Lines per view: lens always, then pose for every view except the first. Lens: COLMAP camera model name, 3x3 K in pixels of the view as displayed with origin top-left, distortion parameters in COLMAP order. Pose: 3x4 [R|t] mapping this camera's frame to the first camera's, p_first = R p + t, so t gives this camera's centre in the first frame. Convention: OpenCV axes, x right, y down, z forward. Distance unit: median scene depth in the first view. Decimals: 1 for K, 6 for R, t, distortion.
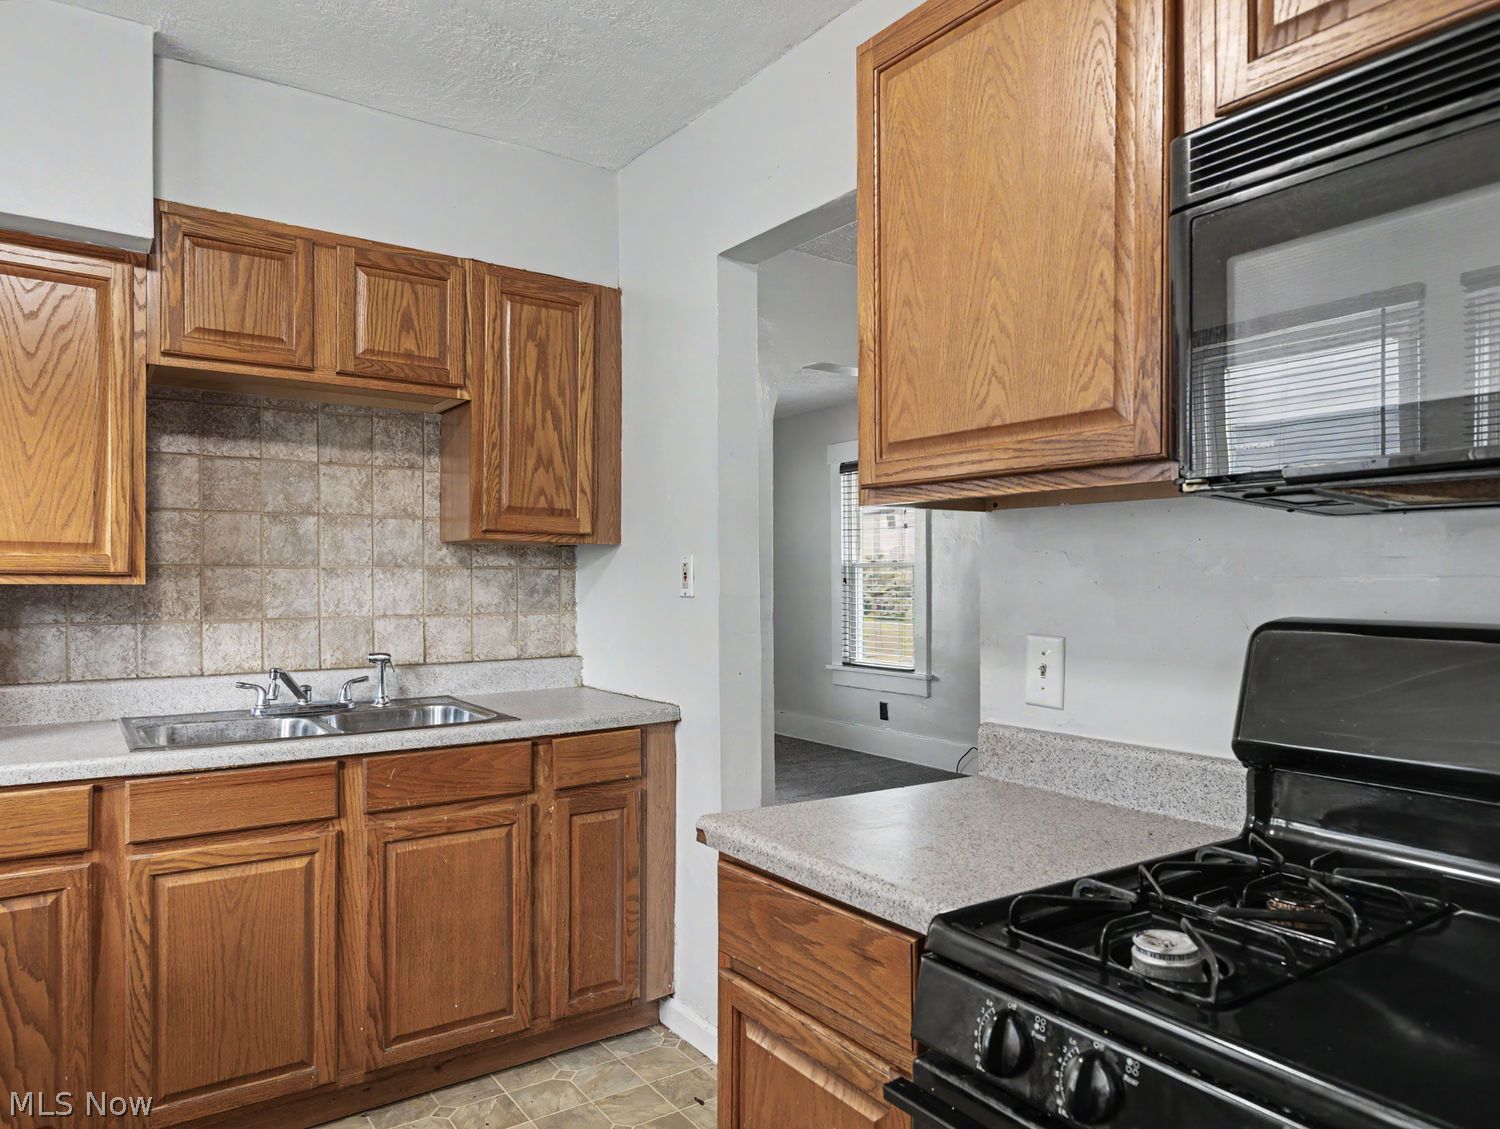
lens RADIAL K [[950.9, 0, 761.2], [0, 950.9, 565.7], [0, 0, 1]] dist [-0.008964, 0.000851]
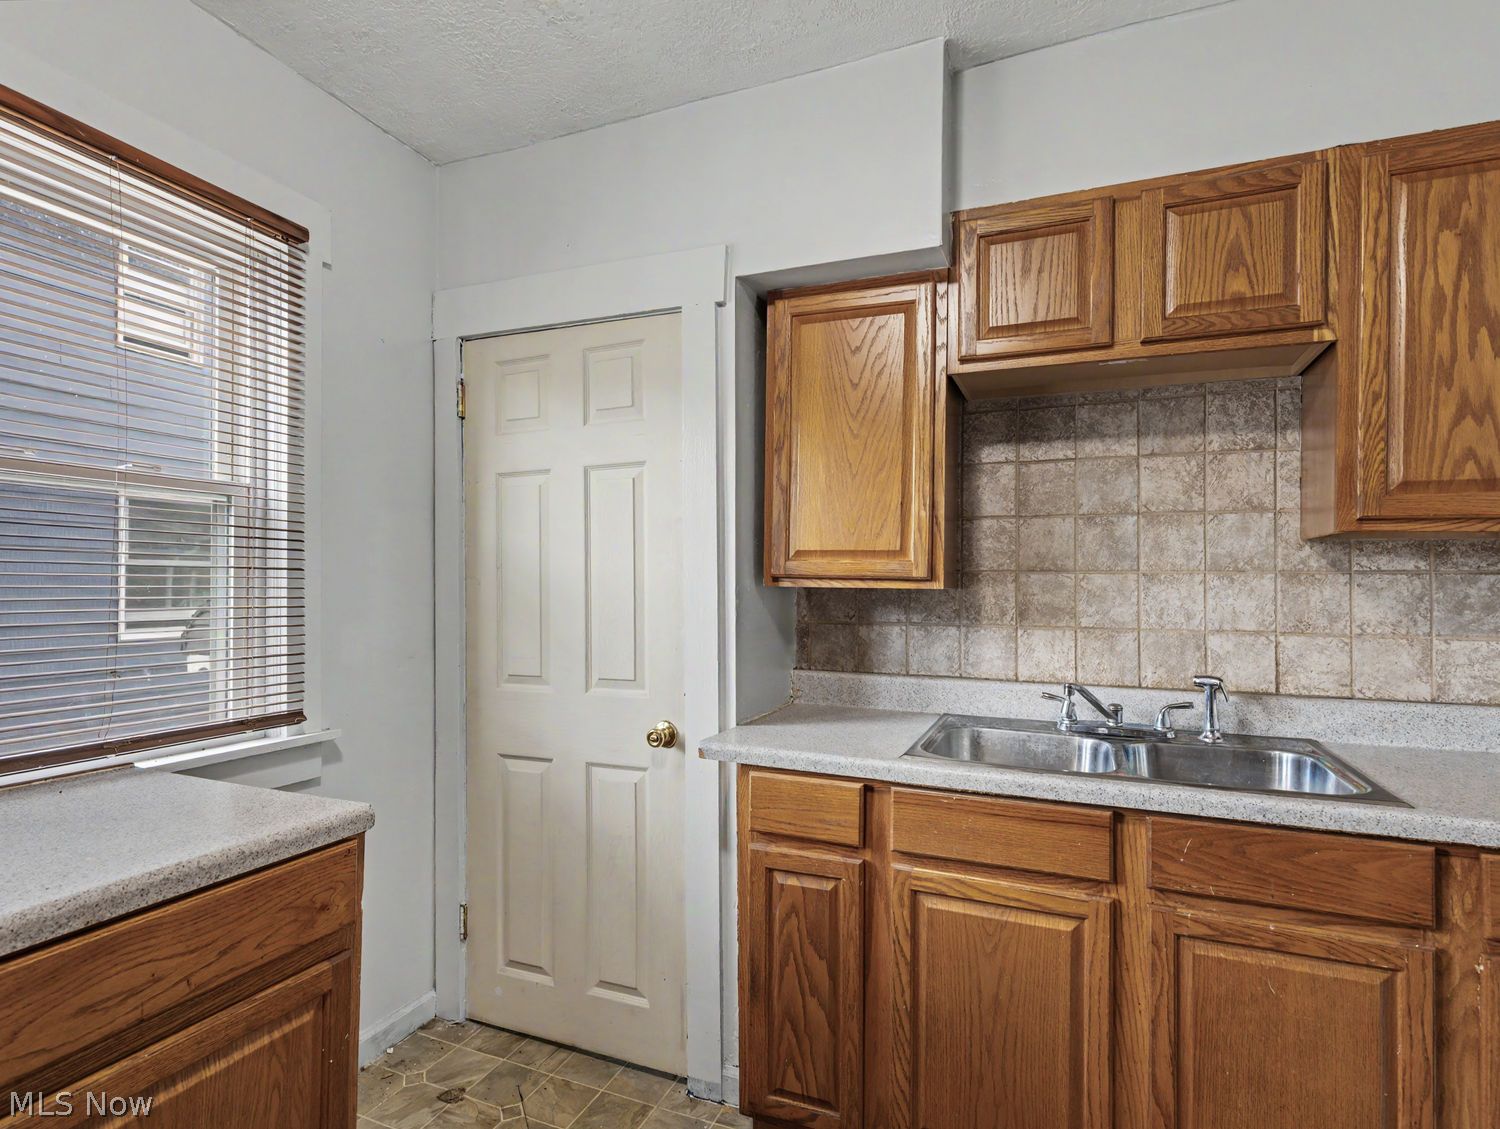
lens RADIAL K [[782.7, 0, 745.9], [0, 782.7, 575.1], [0, 0, 1]] dist [0.011880, -0.003202]
pose [[0.533041, -0.004057, -0.846080, -0.043789], [0.003537, 0.999990, -0.002566, 0.005533], [0.846082, -0.001625, 0.533050, 0.341678]]
